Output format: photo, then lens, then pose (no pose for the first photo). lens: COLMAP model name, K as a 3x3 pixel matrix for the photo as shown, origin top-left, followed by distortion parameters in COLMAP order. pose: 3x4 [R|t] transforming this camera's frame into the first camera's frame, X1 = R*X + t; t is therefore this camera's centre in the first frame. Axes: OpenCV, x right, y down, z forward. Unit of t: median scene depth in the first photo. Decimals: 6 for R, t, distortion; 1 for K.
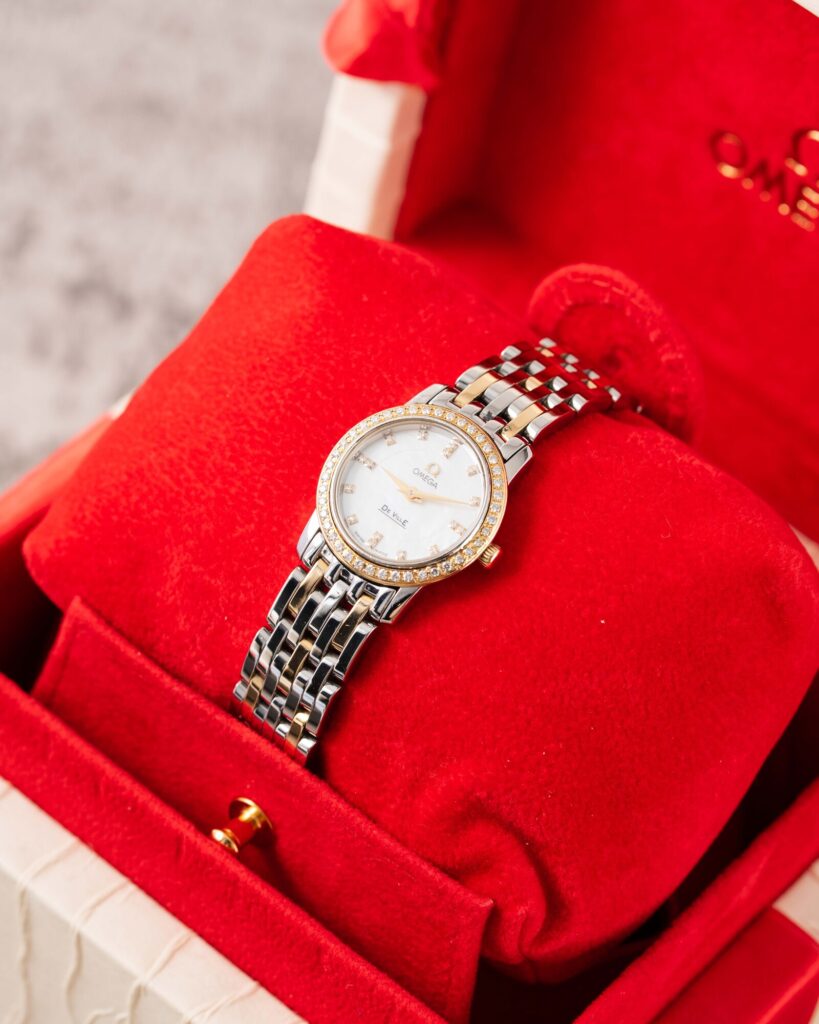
lens RADIAL K [[4581.3, 0, 409.5], [0, 4581.3, 512.0], [0, 0, 1]] dist [-0.180100, -4.783118]
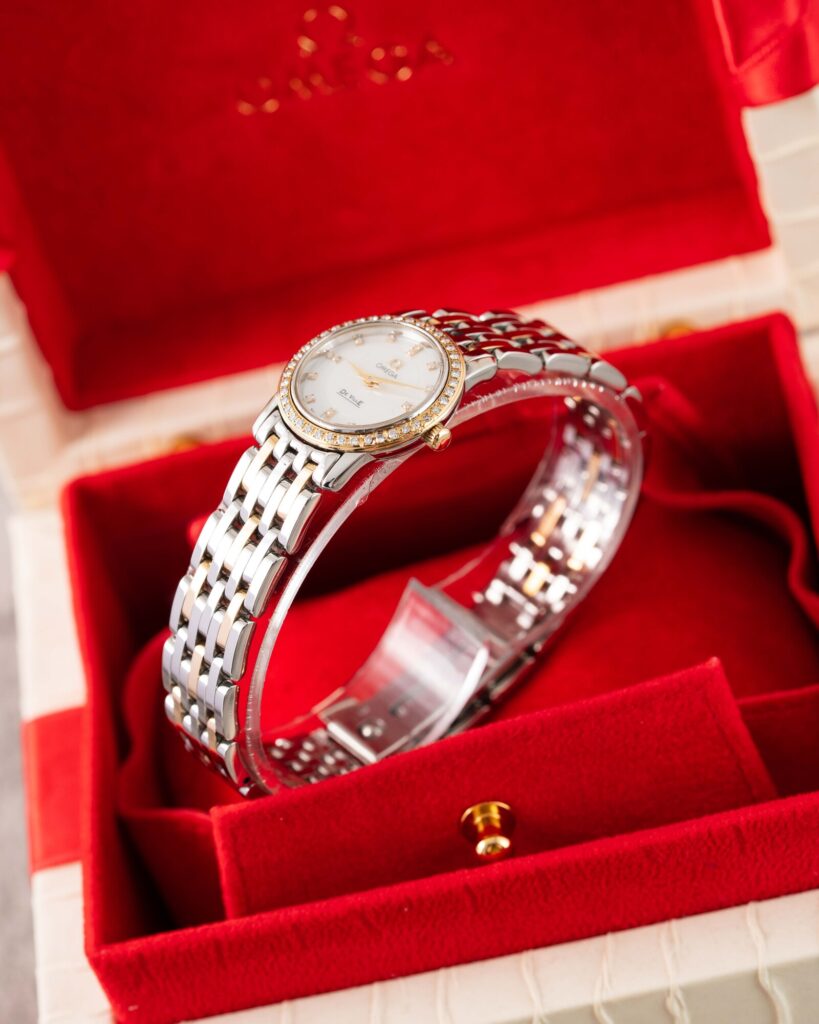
lens RADIAL K [[4581.3, 0, 409.5], [0, 4581.3, 512.0], [0, 0, 1]] dist [-0.180100, -4.783118]
pose [[0.644224, -0.726028, 0.240537, -0.242482], [0.738603, 0.672222, 0.050828, -0.045682], [-0.198597, 0.144917, 0.969308, 0.006725]]
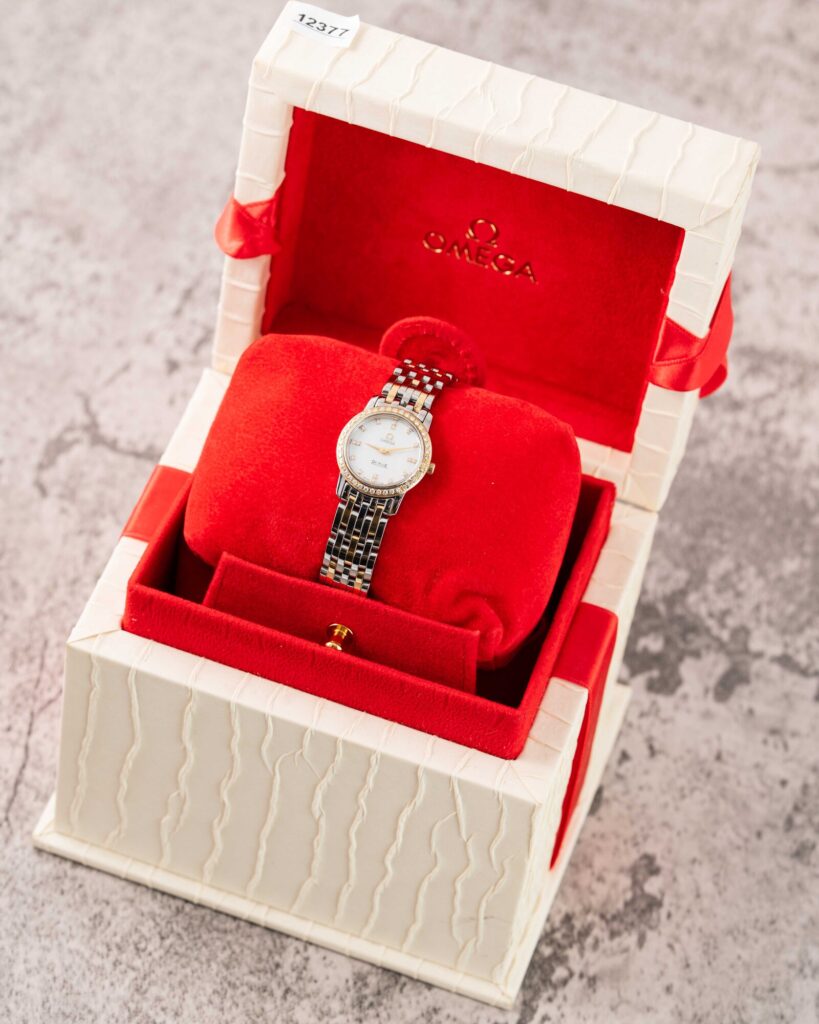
lens RADIAL K [[4581.3, 0, 409.5], [0, 4581.3, 512.0], [0, 0, 1]] dist [-0.180100, -4.783118]
pose [[0.928422, -0.292875, 0.228597, -0.450339], [0.289623, 0.955915, 0.048434, -0.071542], [-0.232704, 0.021239, 0.972316, -0.952025]]
